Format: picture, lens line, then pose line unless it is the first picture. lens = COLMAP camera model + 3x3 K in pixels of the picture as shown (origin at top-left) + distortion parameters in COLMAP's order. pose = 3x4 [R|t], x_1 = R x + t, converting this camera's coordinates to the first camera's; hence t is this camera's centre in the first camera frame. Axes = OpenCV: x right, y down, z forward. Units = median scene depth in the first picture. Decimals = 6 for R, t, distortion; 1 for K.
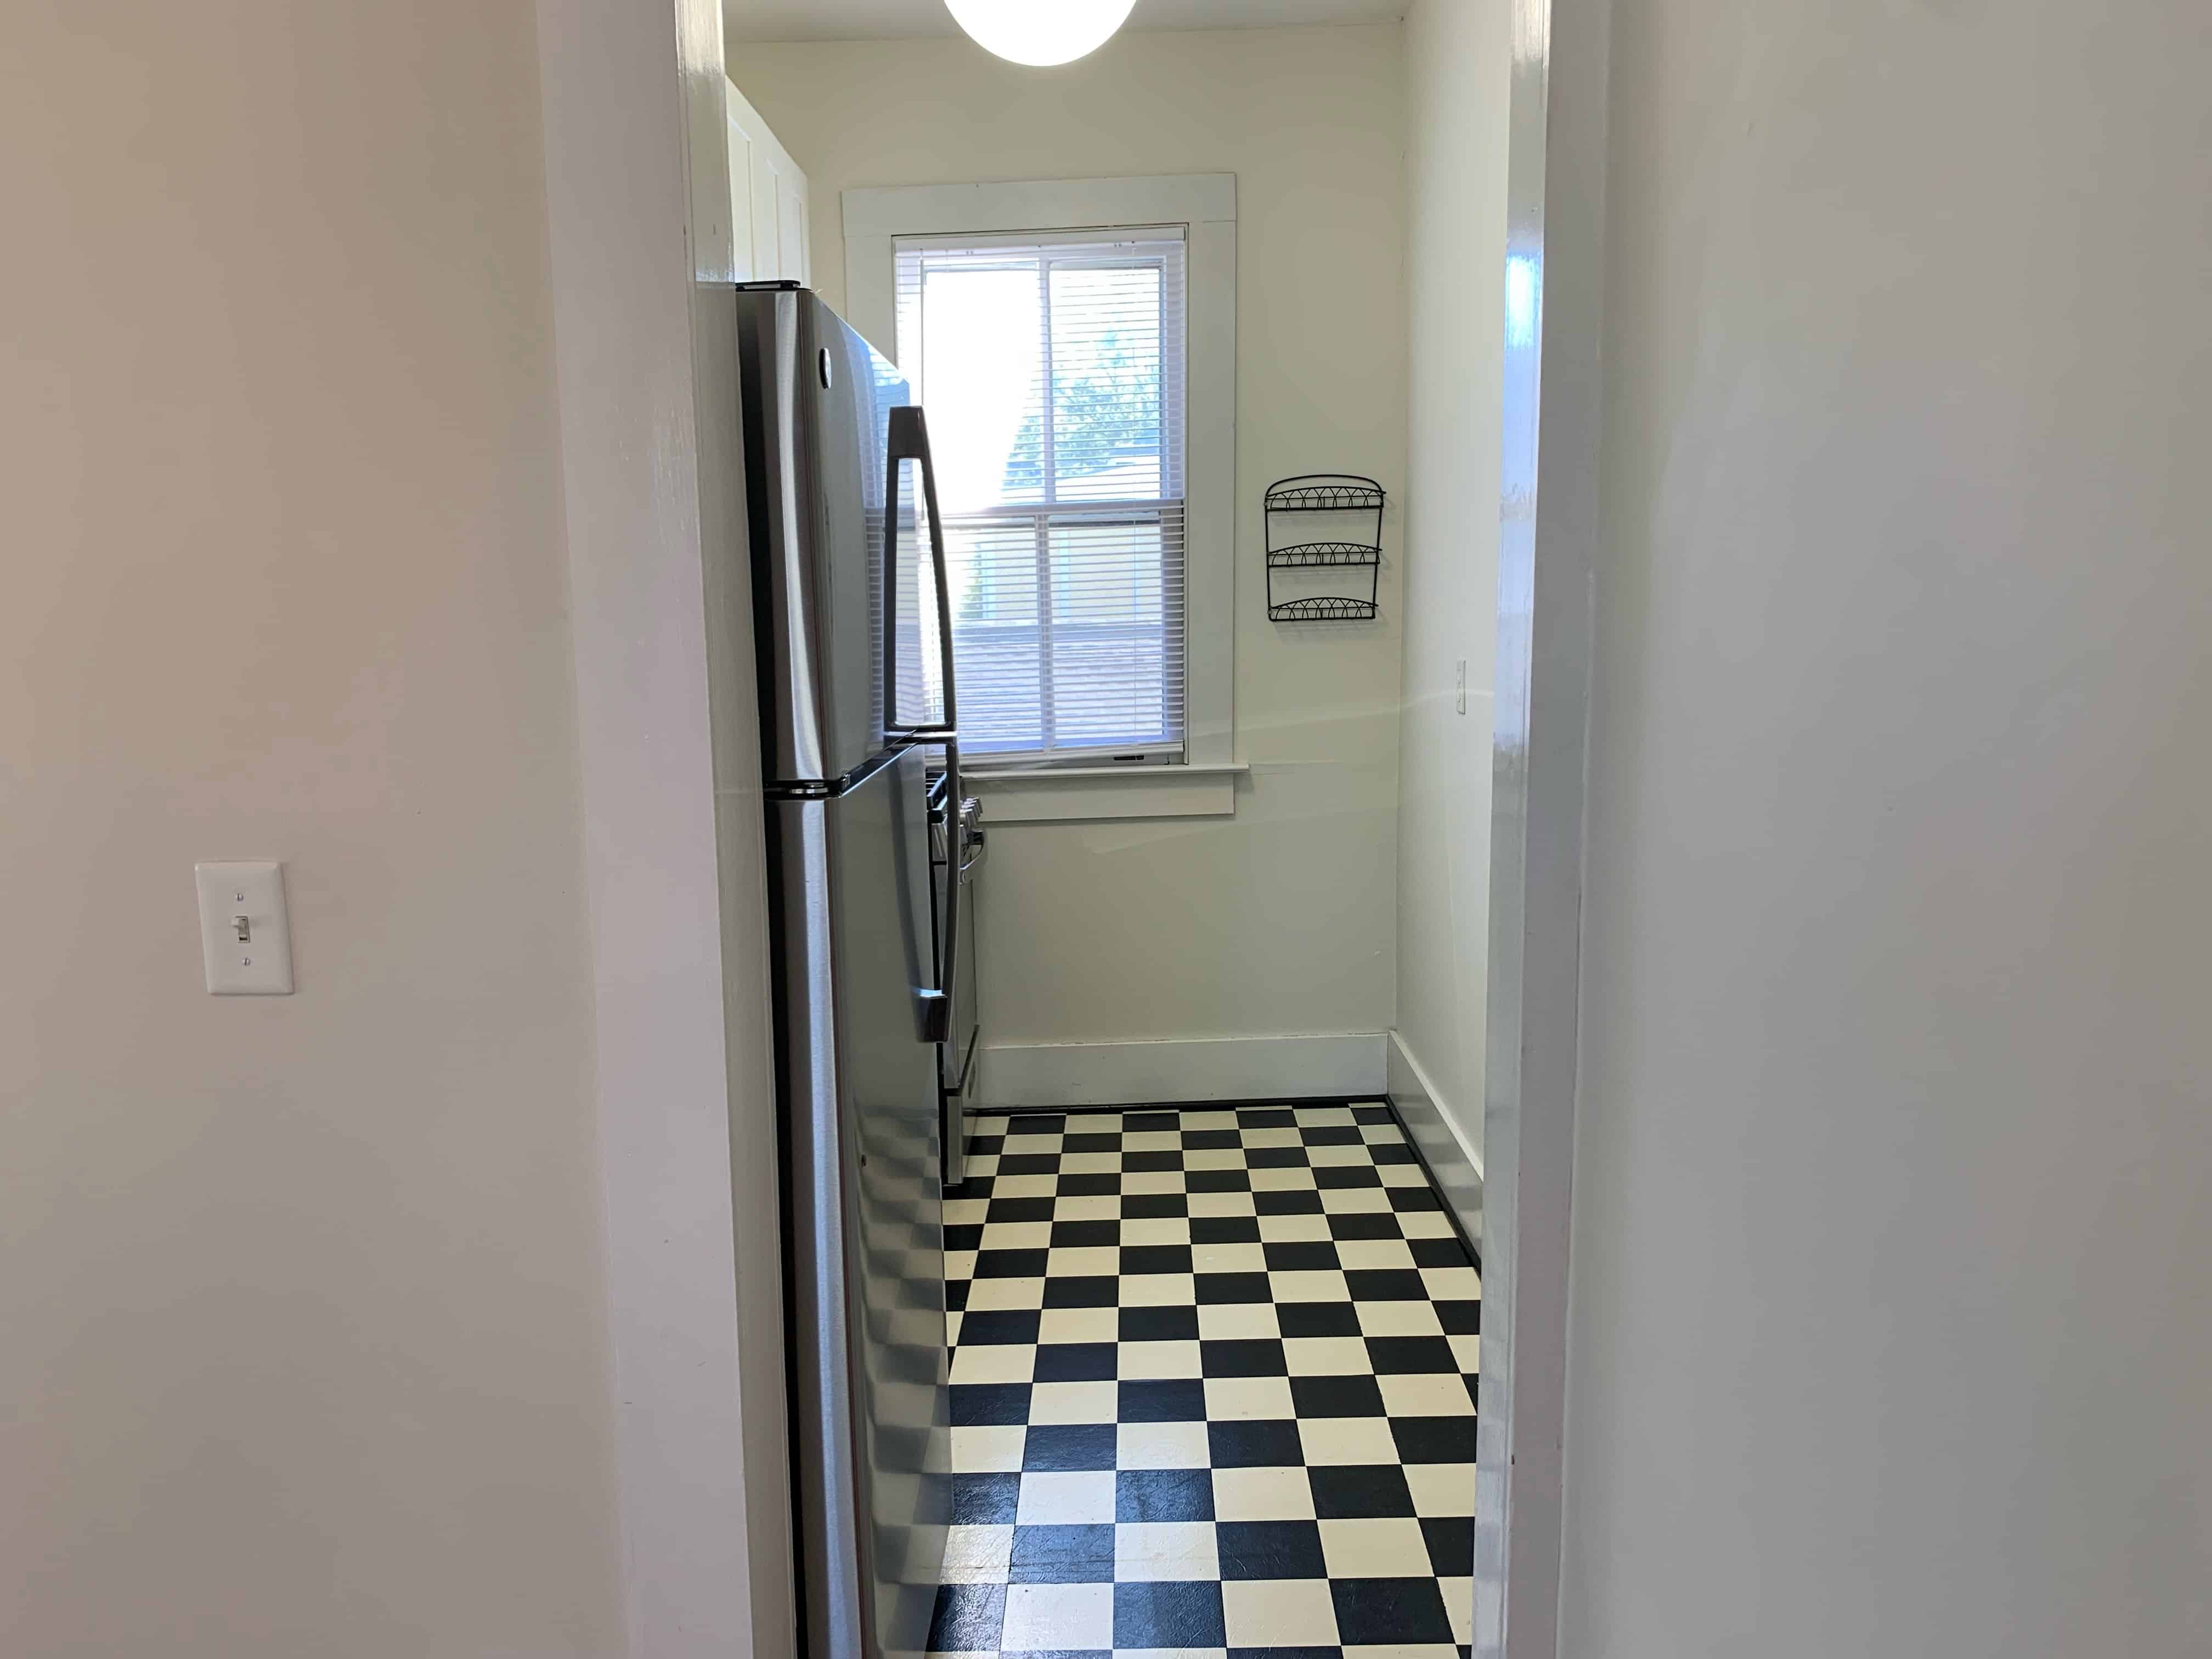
lens RADIAL K [[1695.6, 0, 1090.3], [0, 1695.6, 808.5], [0, 0, 1]] dist [0.063517, -0.071830]
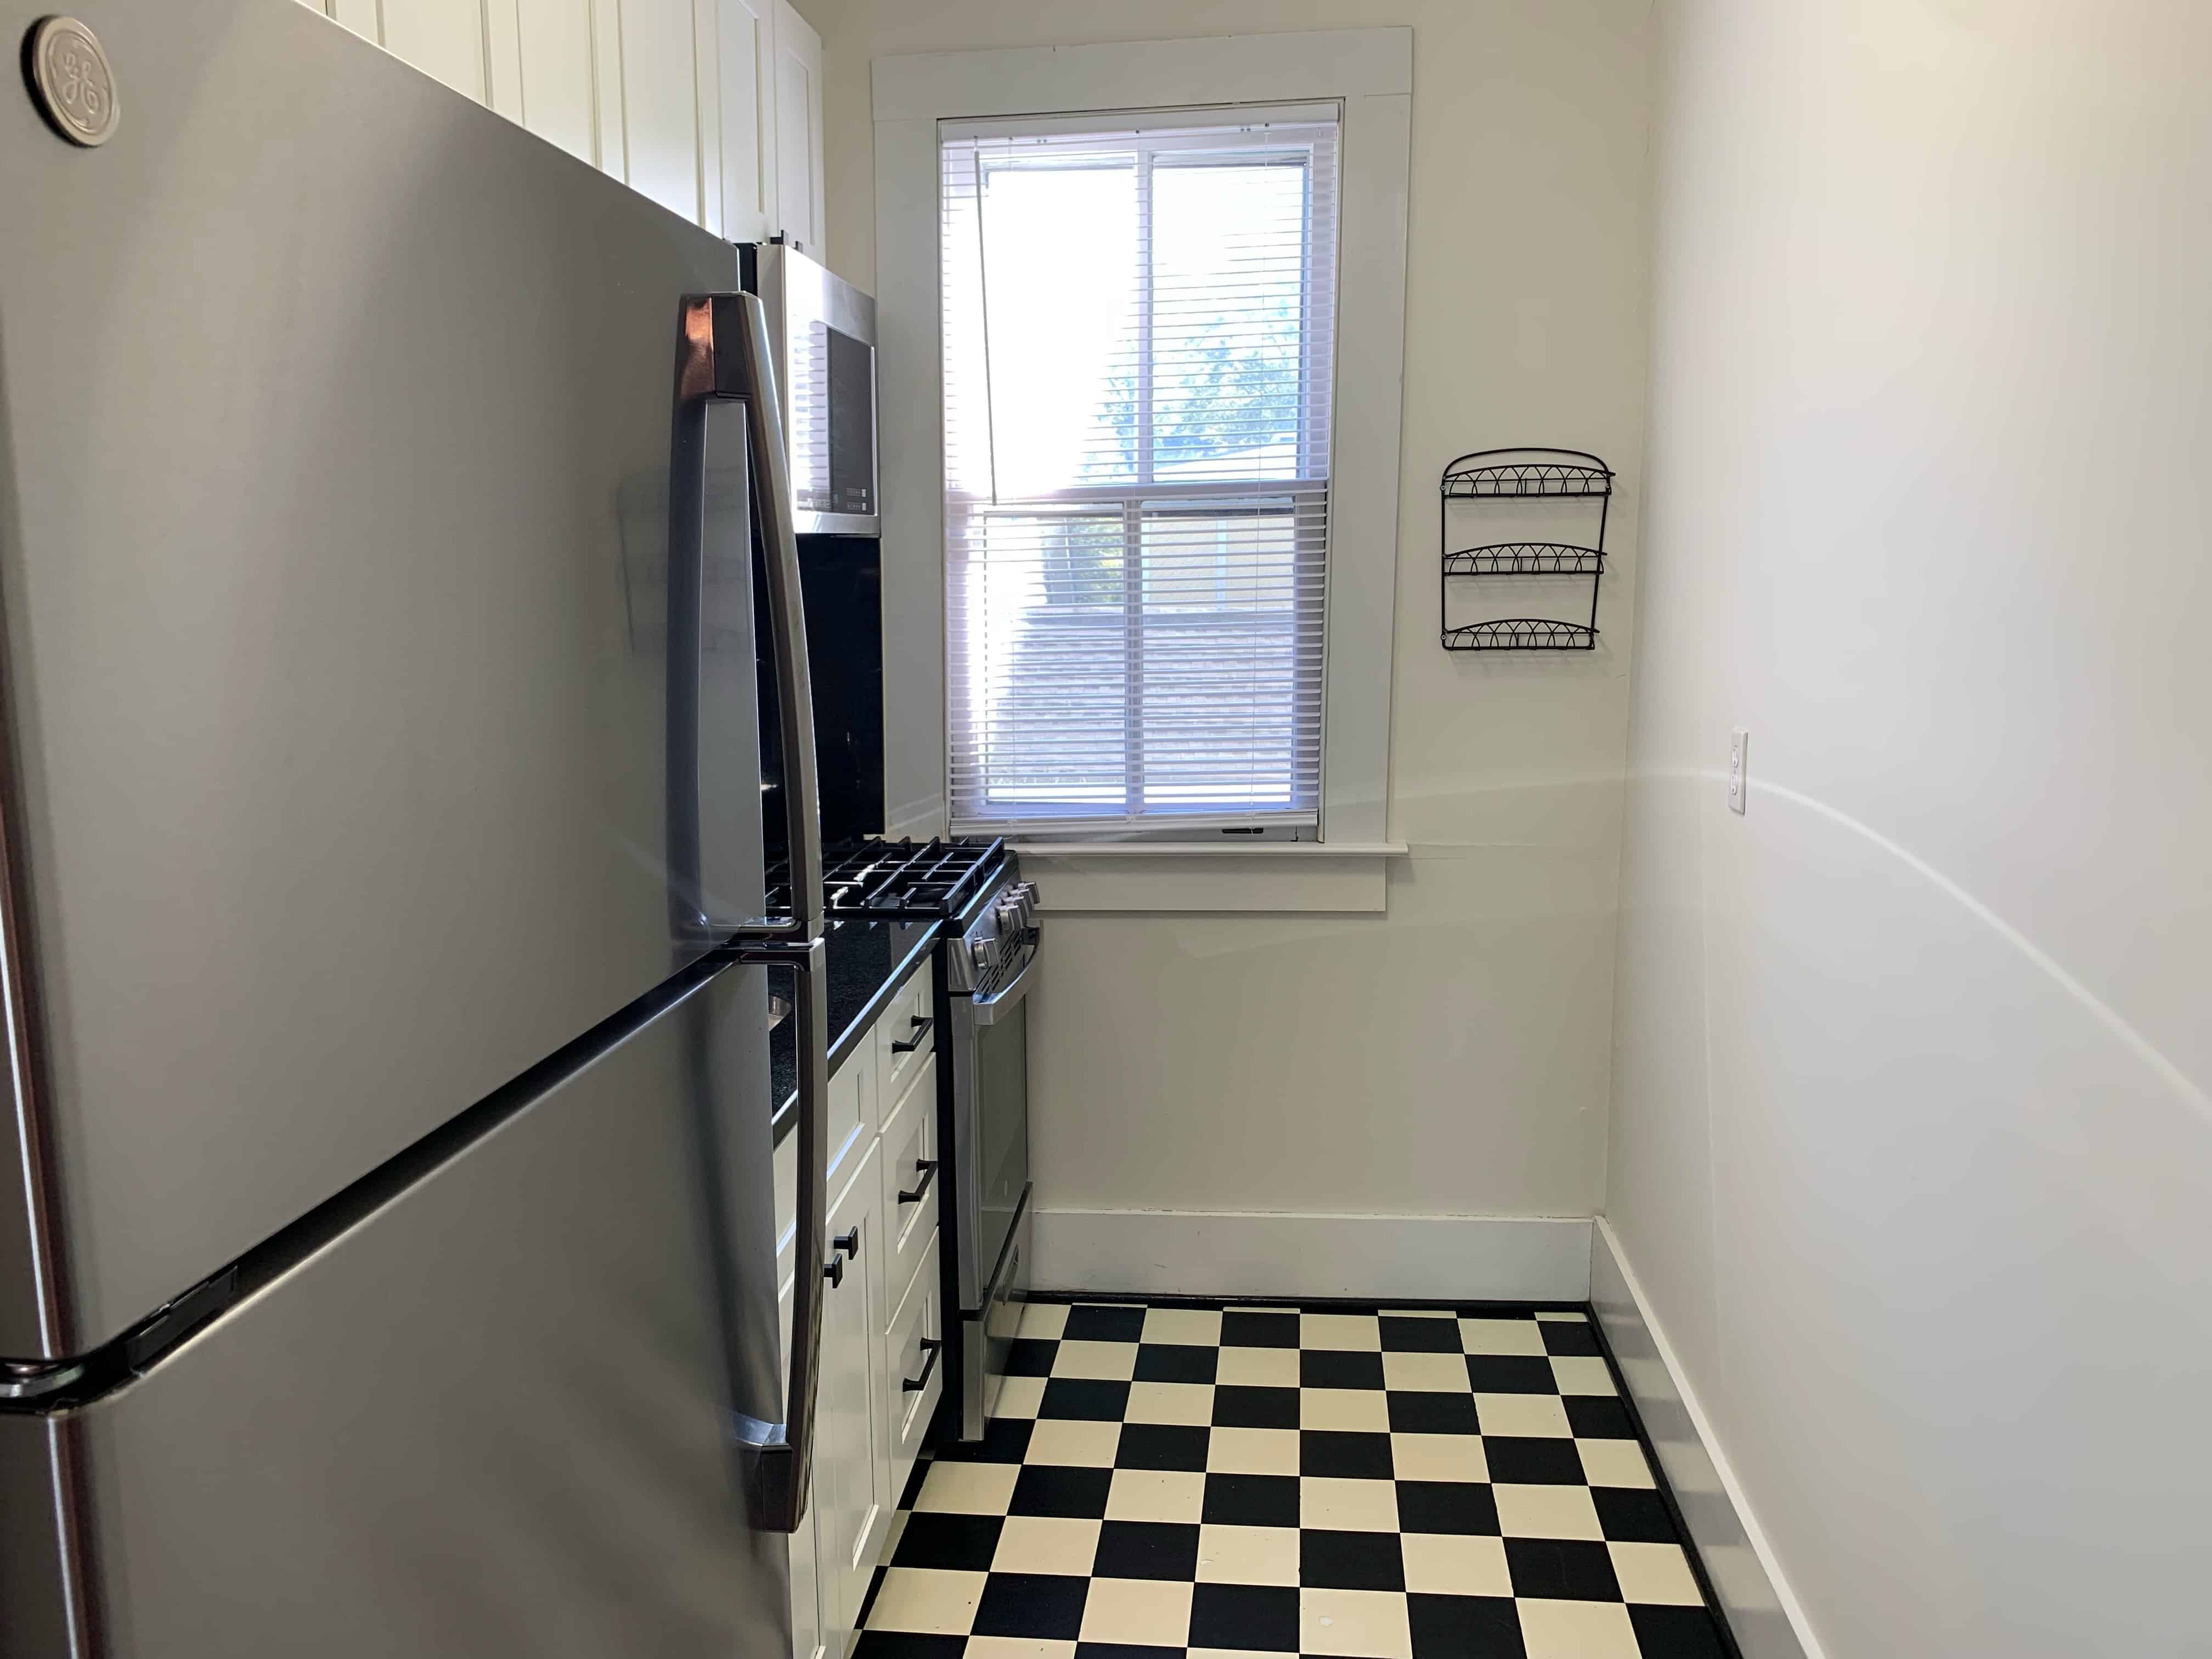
lens RADIAL K [[1671.9, 0, 1066.9], [0, 1671.9, 792.2], [0, 0, 1]] dist [0.111761, -0.454638]
pose [[0.994419, 0.028923, -0.101461, 0.020426], [-0.029368, 0.999565, -0.002889, -0.043095], [0.101333, 0.005853, 0.994835, 0.273356]]
